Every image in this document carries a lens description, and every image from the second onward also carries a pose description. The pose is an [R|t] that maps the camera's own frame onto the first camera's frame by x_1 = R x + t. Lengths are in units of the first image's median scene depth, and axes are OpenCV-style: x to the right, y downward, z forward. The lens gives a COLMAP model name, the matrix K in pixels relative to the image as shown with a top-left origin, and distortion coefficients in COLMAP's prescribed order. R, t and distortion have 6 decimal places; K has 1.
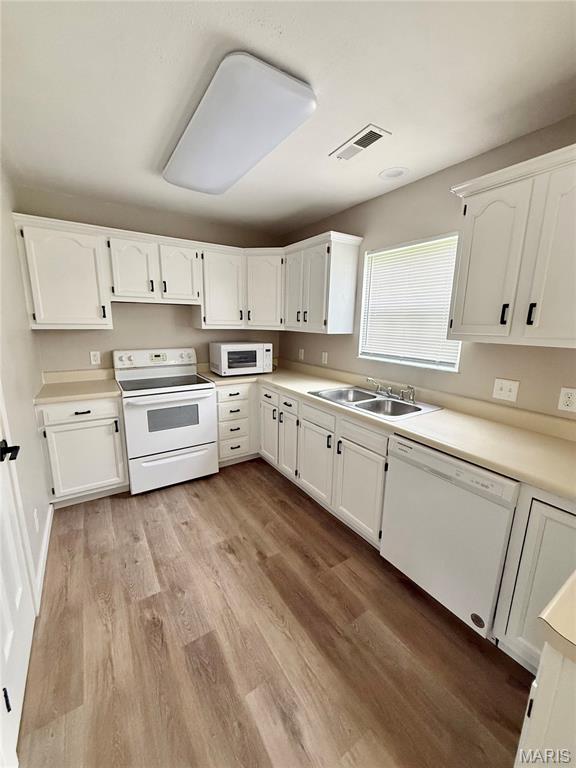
lens RADIAL K [[307.9, 0, 286.9], [0, 307.9, 384.2], [0, 0, 1]] dist [0.007766, -0.000048]
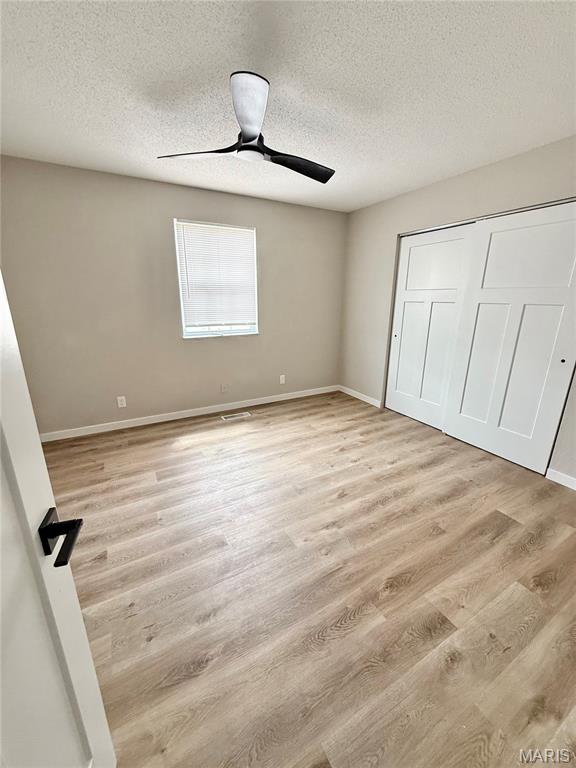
lens RADIAL K [[307.9, 0, 289.9], [0, 307.9, 380.5], [0, 0, 1]] dist [0.007766, -0.000048]
pose [[0.055744, -0.287224, 0.956240, -0.737594], [0.195399, 0.942348, 0.271661, -0.152890], [-0.979138, 0.171705, 0.108653, 0.640792]]
